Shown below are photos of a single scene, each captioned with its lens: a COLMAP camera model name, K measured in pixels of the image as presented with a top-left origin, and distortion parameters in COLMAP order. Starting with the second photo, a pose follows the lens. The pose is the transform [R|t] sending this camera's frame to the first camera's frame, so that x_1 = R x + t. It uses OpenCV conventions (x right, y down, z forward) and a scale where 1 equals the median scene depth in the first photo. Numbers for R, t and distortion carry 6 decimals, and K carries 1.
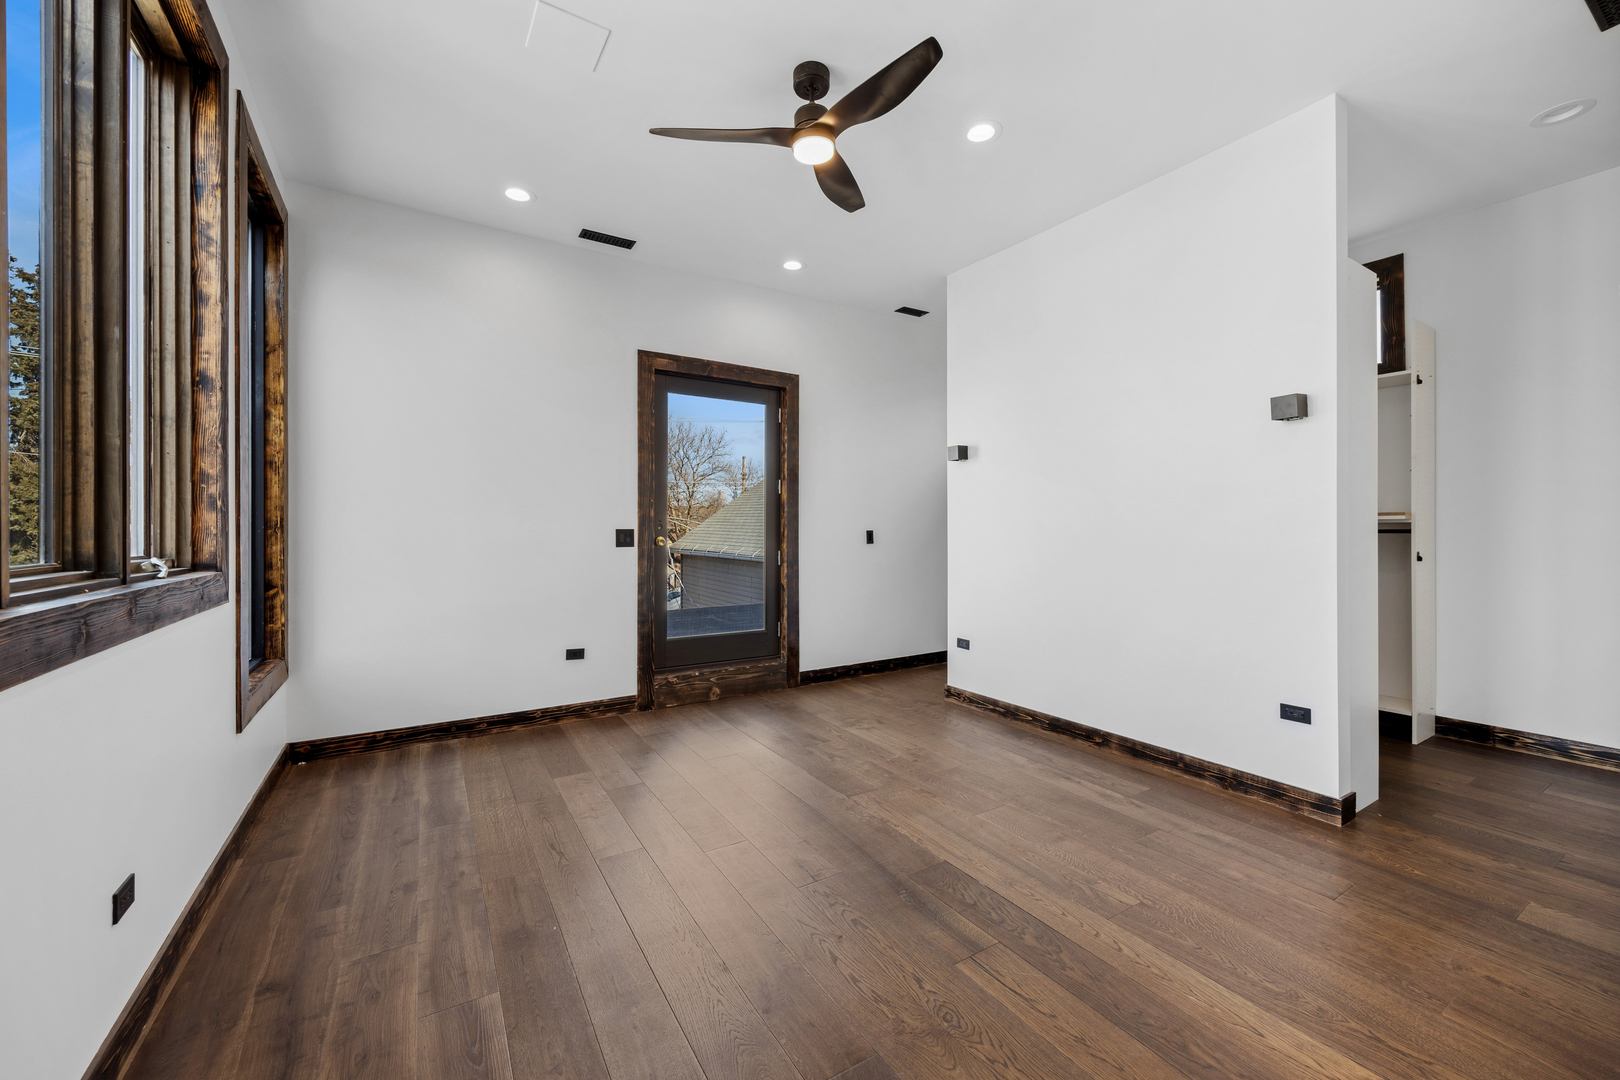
lens RADIAL K [[632.9, 0, 805.2], [0, 632.9, 527.8], [0, 0, 1]] dist [0.015690, -0.000315]
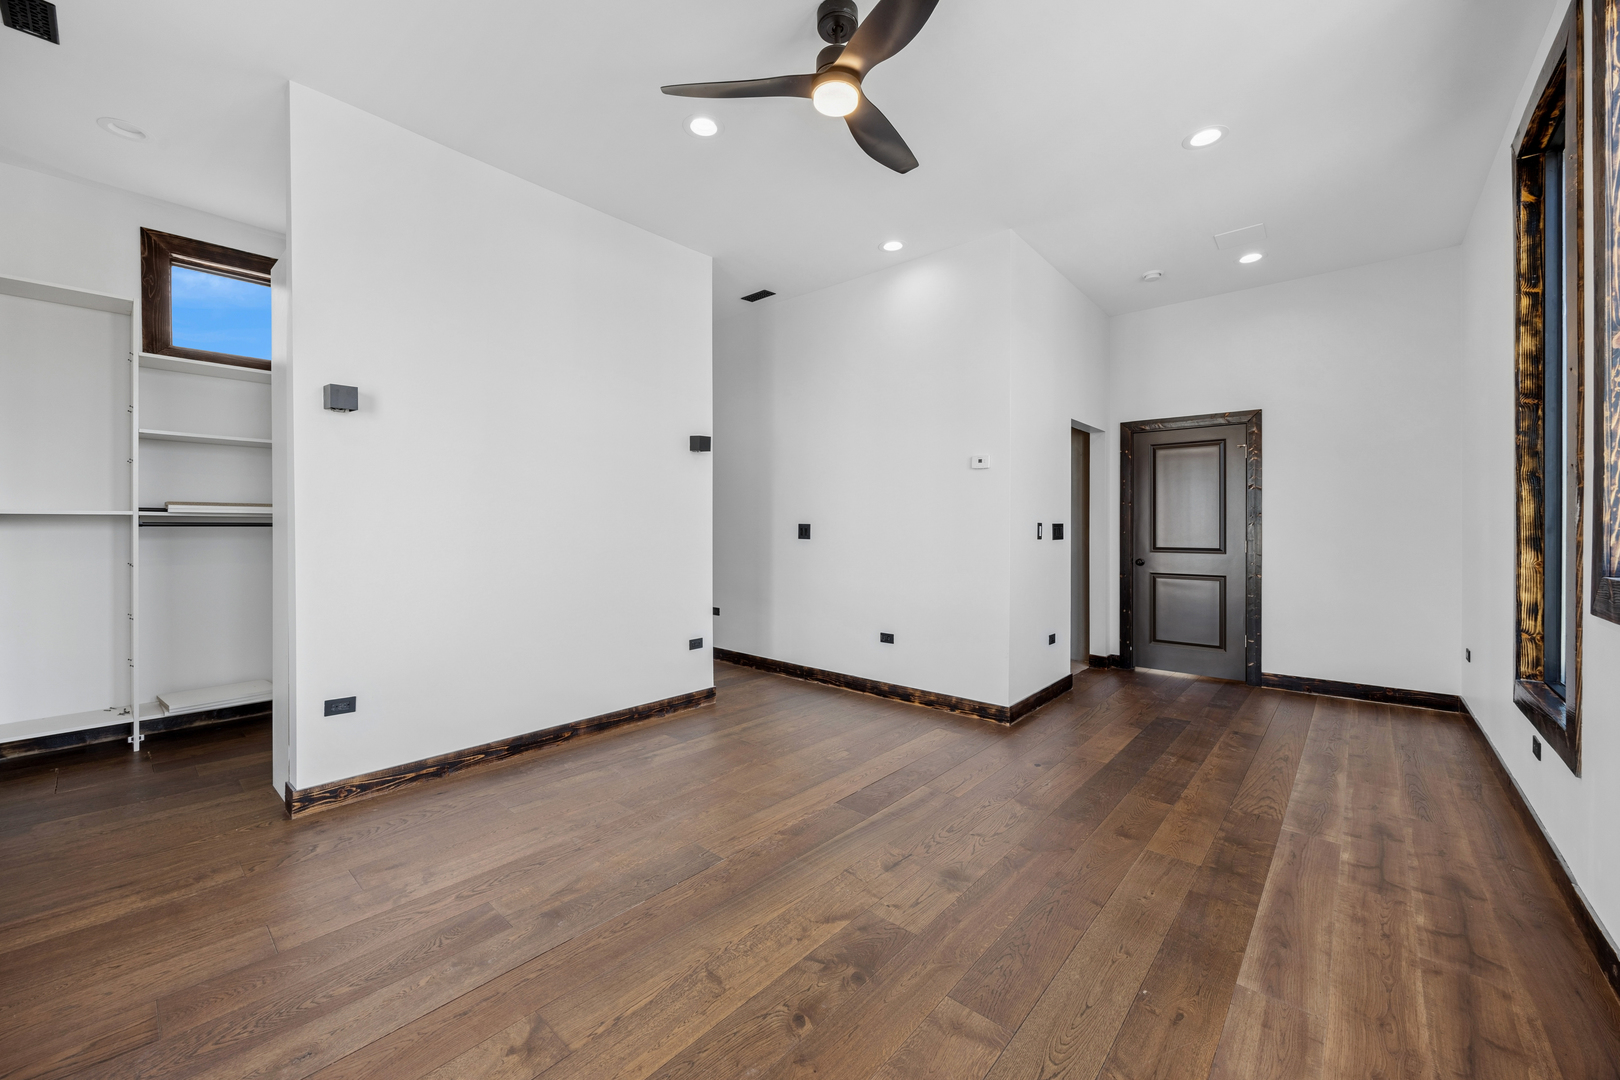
lens RADIAL K [[632.9, 0, 805.2], [0, 632.9, 527.8], [0, 0, 1]] dist [0.015690, -0.000315]
pose [[-0.298117, -0.001647, 0.954528, -0.676204], [-0.009787, 0.999951, -0.001332, 0.008773], [-0.954479, -0.009739, -0.298119, 1.066786]]
